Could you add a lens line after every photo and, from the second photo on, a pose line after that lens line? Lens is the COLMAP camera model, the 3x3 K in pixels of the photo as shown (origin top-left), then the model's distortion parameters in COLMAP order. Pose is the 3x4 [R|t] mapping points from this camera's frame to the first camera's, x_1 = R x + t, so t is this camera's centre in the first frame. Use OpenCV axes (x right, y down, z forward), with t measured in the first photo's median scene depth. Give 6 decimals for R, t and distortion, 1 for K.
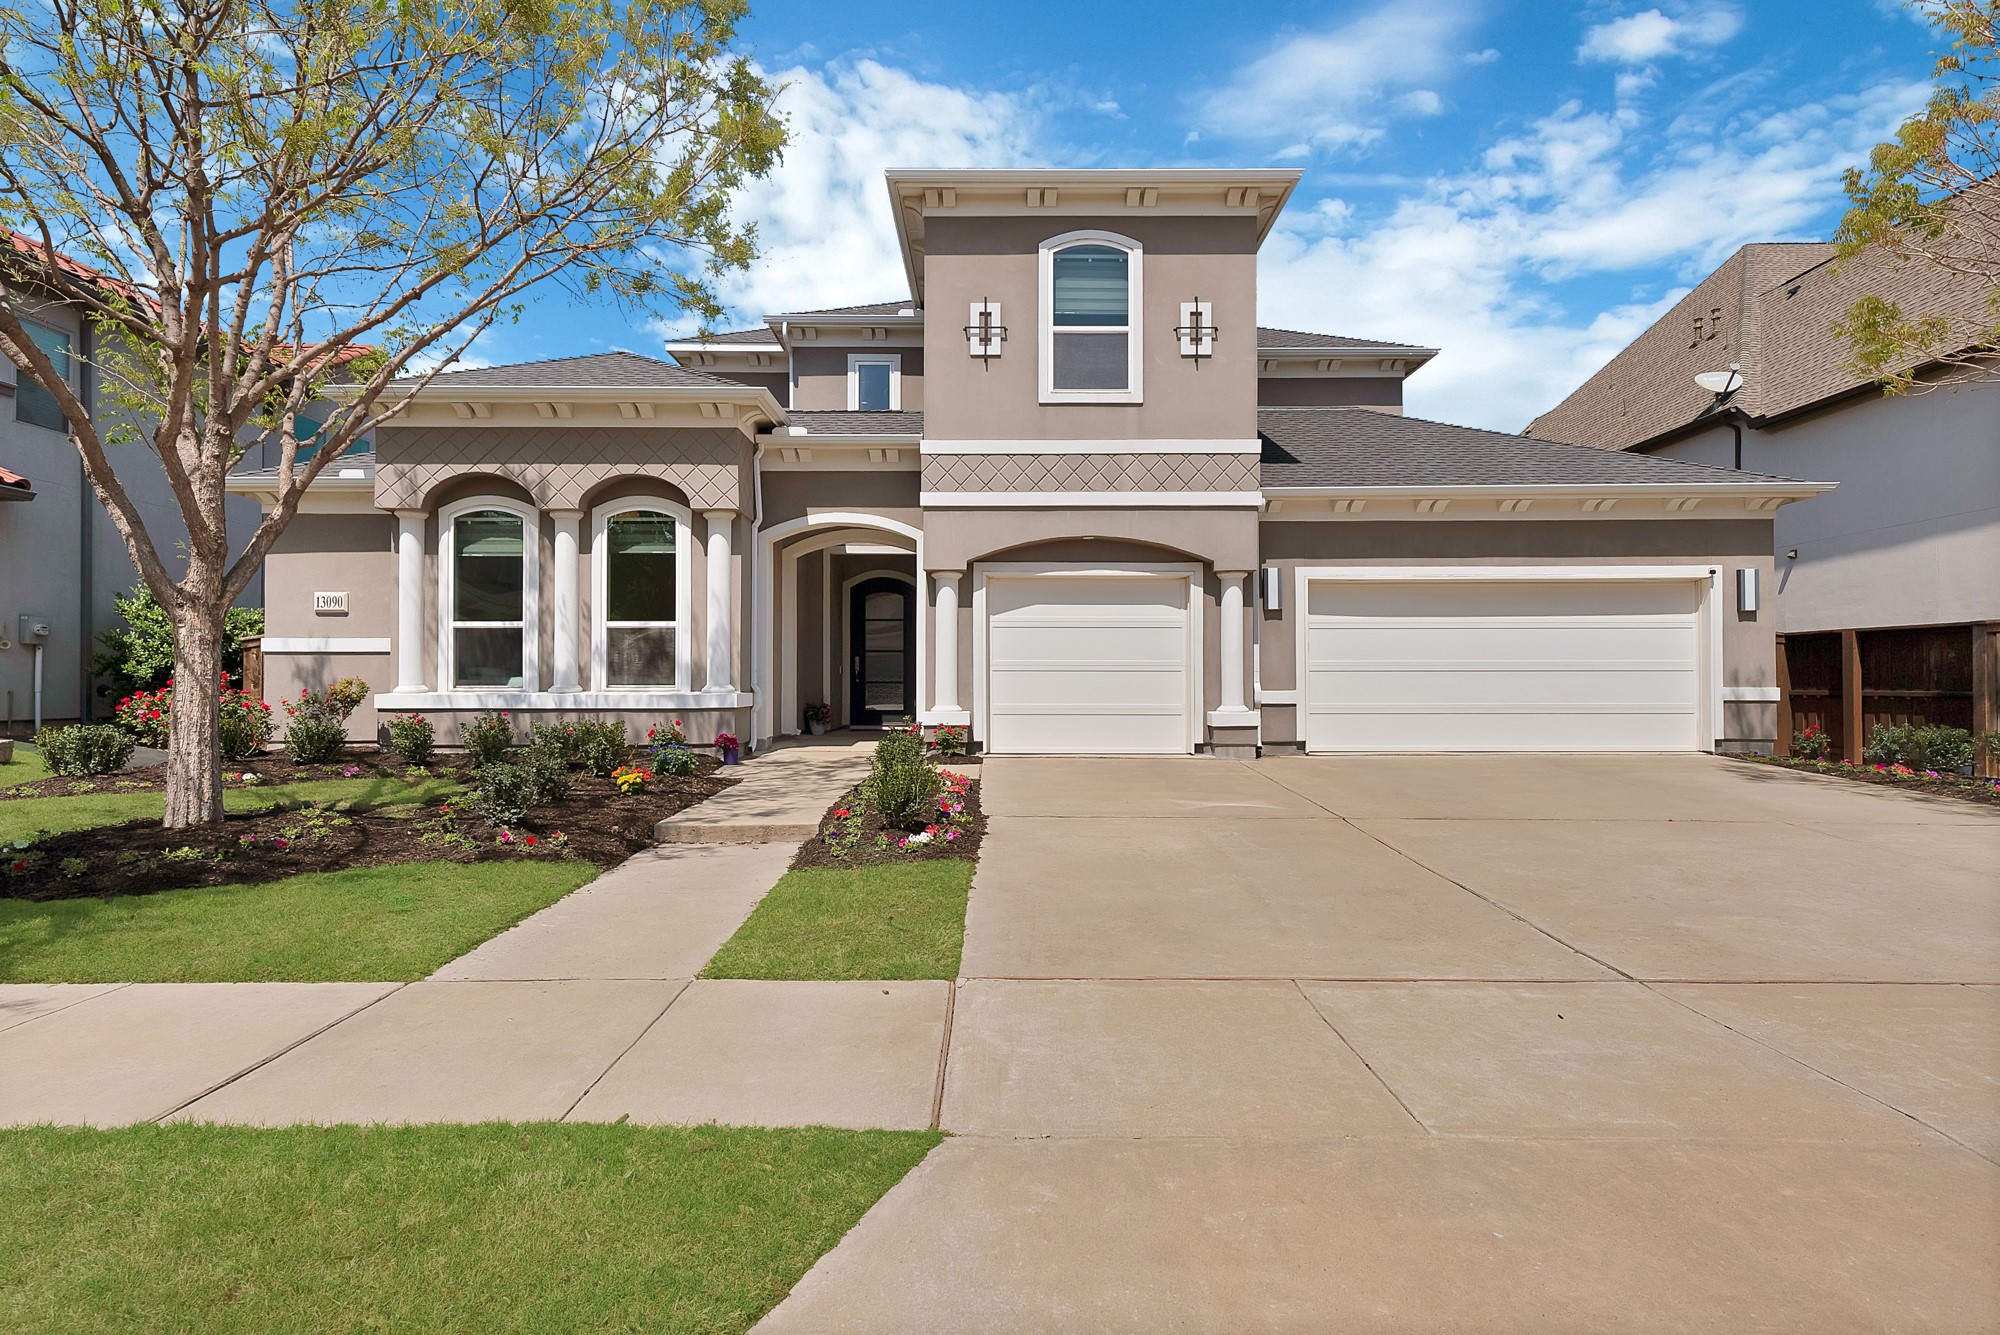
lens RADIAL K [[1058.0, 0, 1007.4], [0, 1058.0, 666.7], [0, 0, 1]] dist [0.012036, -0.000762]
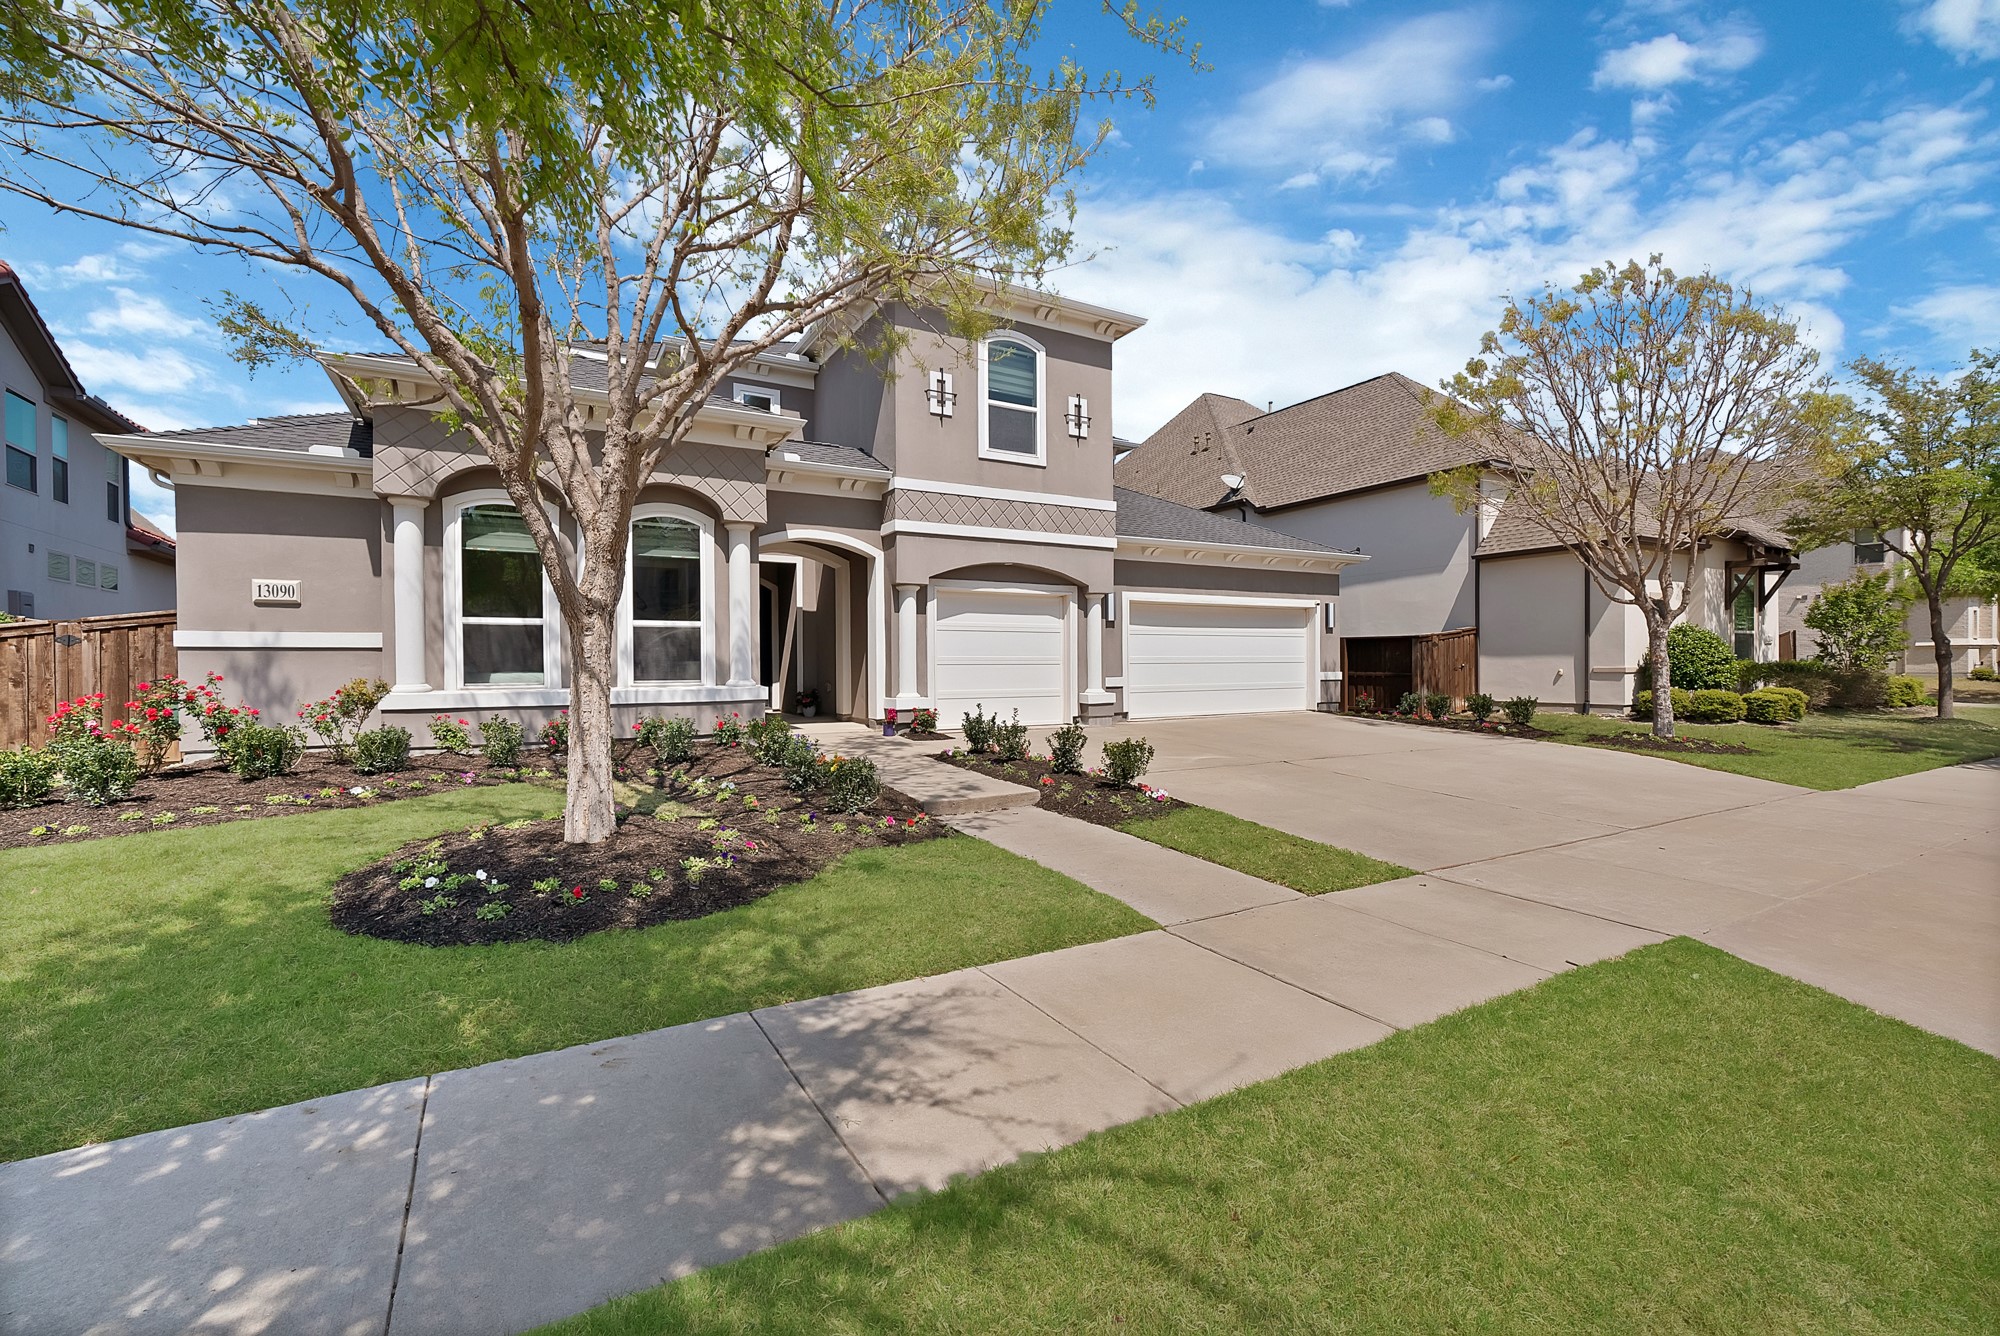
lens RADIAL K [[847.3, 0, 998.9], [0, 847.3, 666.0], [0, 0, 1]] dist [-0.002811, -0.000021]
pose [[0.866396, -0.005642, 0.499326, -0.466077], [-0.004096, 0.999822, 0.018404, -0.013965], [-0.499341, -0.017990, 0.866218, 0.088205]]
